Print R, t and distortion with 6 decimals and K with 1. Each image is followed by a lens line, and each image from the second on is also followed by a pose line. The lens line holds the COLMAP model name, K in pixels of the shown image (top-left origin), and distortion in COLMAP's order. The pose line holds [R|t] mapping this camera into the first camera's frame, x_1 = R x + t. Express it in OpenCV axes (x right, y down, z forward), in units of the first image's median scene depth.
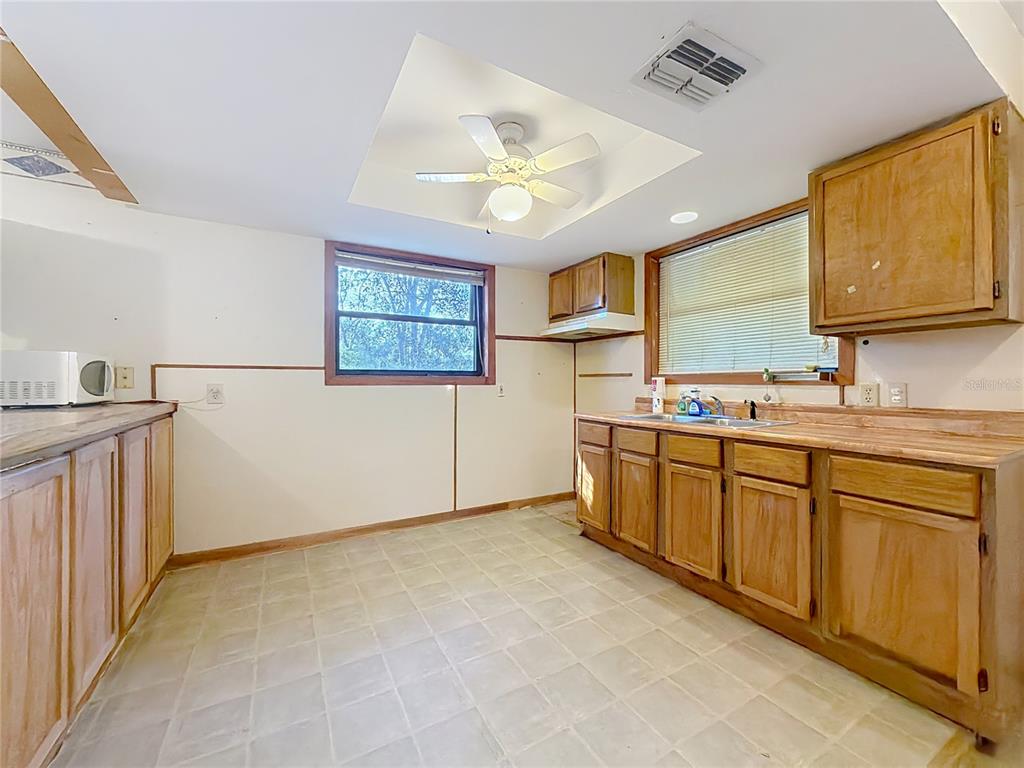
lens RADIAL K [[417.8, 0, 506.4], [0, 417.8, 382.2], [0, 0, 1]] dist [-0.000883, -0.000116]
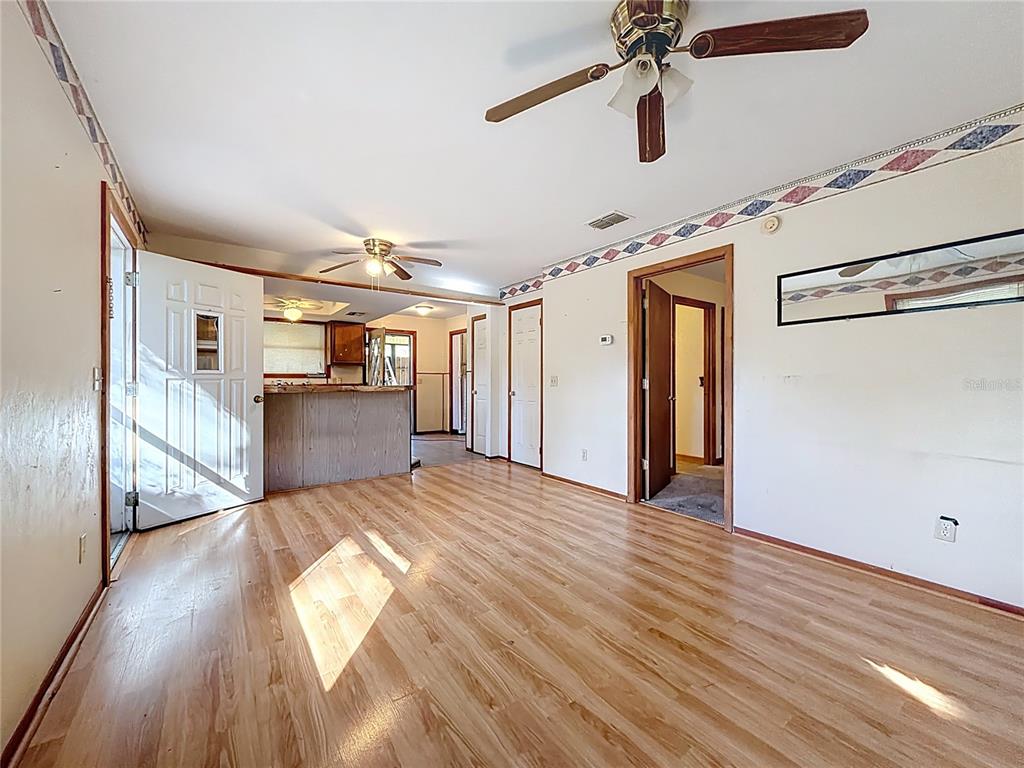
lens RADIAL K [[417.8, 0, 509.1], [0, 417.8, 381.1], [0, 0, 1]] dist [-0.000883, -0.000116]
pose [[-0.113951, -0.001182, 0.993486, -2.578659], [-0.000660, 0.999999, 0.001114, 0.024282], [-0.993486, -0.000529, -0.113952, -0.130222]]
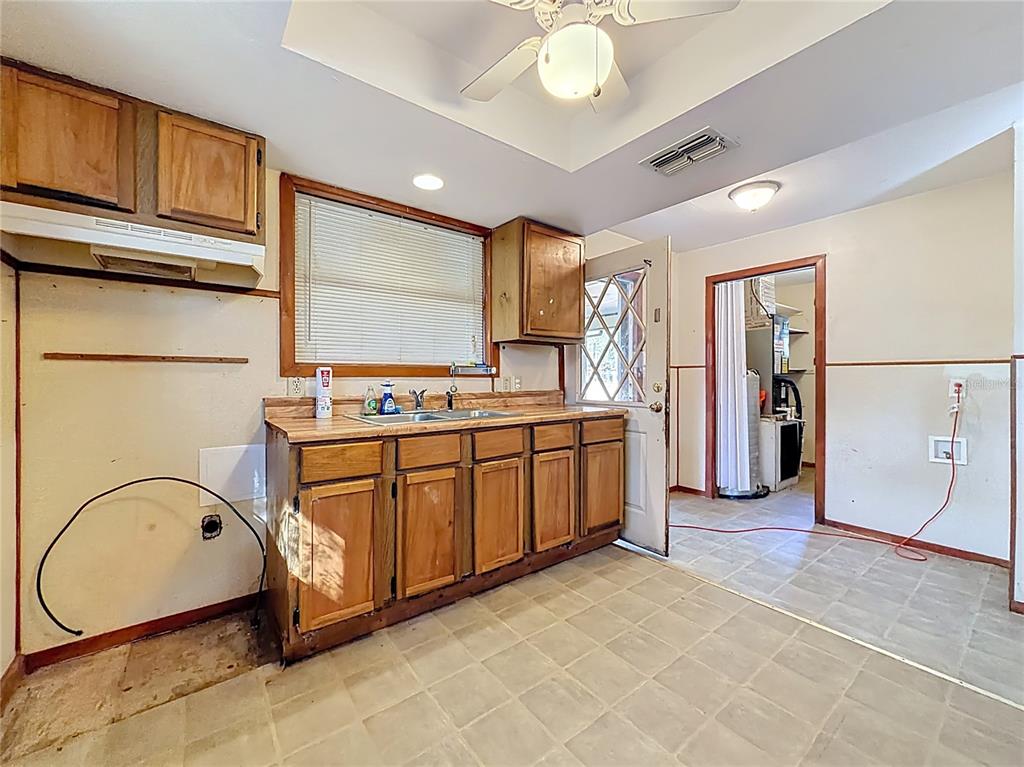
lens RADIAL K [[417.8, 0, 511.8], [0, 417.8, 378.9], [0, 0, 1]] dist [-0.000883, -0.000116]
pose [[-0.158920, -0.001979, 0.987289, -0.472870], [-0.000285, 0.999998, 0.001959, 0.008410], [-0.987291, 0.000030, -0.158921, 1.007984]]
